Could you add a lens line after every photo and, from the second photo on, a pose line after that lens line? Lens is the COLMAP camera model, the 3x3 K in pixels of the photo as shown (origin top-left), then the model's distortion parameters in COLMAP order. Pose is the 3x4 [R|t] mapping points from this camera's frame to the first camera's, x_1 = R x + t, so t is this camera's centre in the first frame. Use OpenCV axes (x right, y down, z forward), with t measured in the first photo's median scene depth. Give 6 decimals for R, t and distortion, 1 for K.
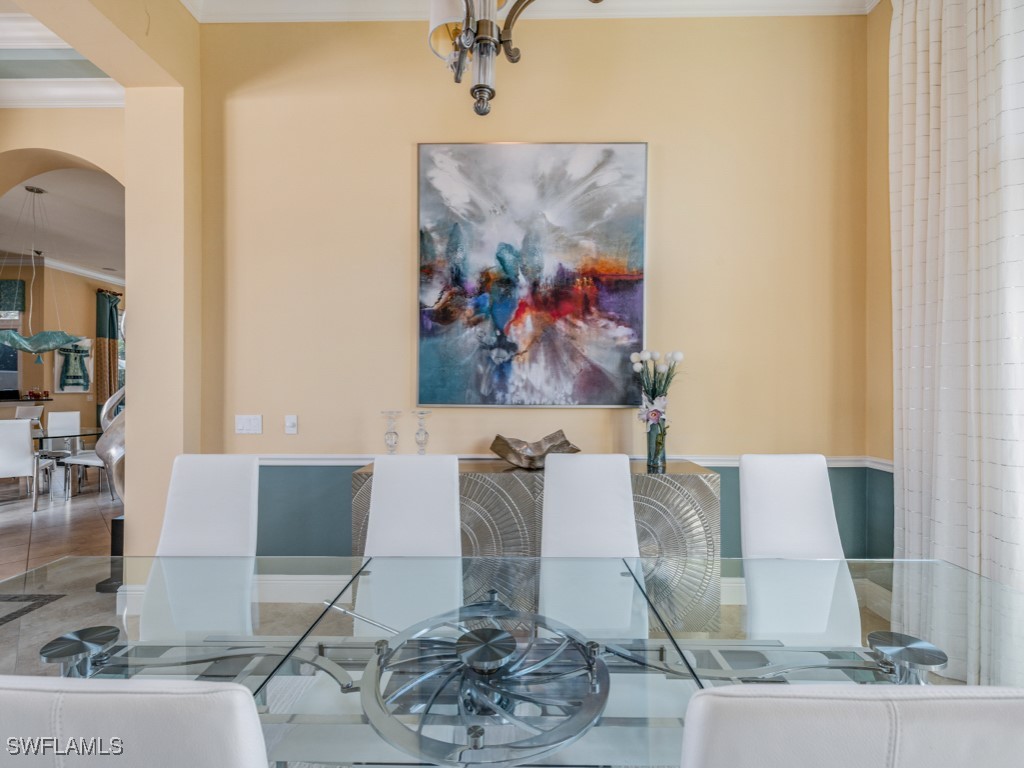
lens RADIAL K [[473.2, 0, 511.3], [0, 473.2, 389.5], [0, 0, 1]] dist [0.002964, 0.000235]
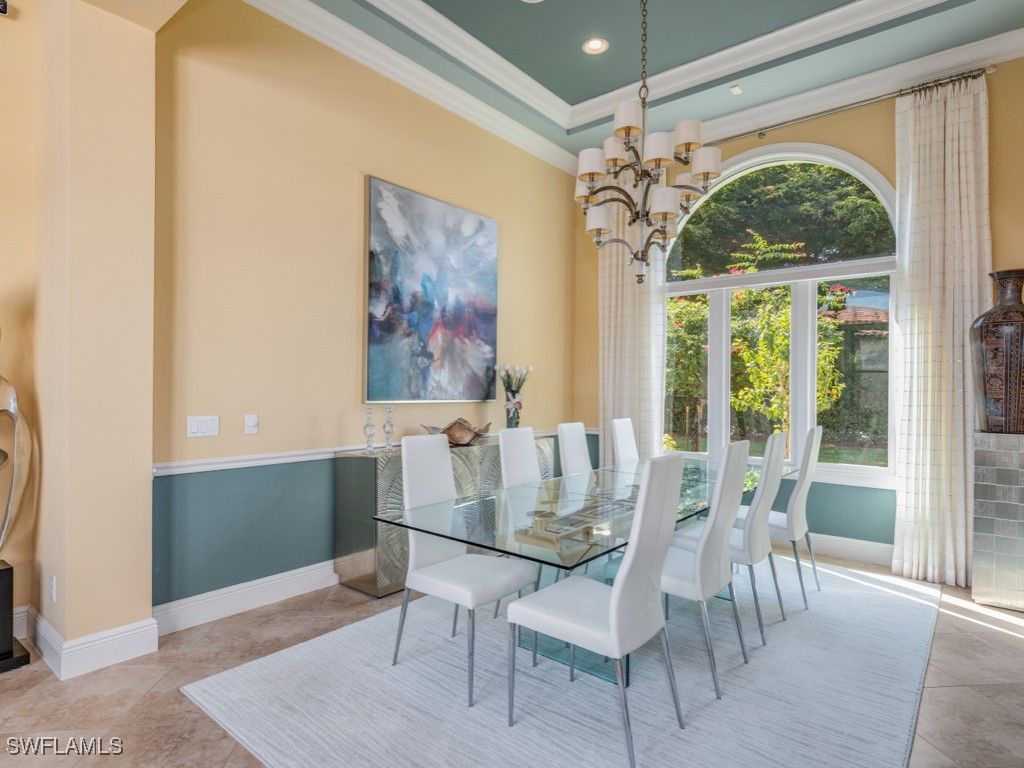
lens RADIAL K [[562.8, 0, 511.3], [0, 562.8, 385.5], [0, 0, 1]] dist [-0.000014, -0.000044]
pose [[0.622927, 0.007194, 0.782247, -1.059839], [-0.008897, 0.999958, -0.002111, -0.007217], [-0.782229, -0.005644, 0.622965, -0.129542]]
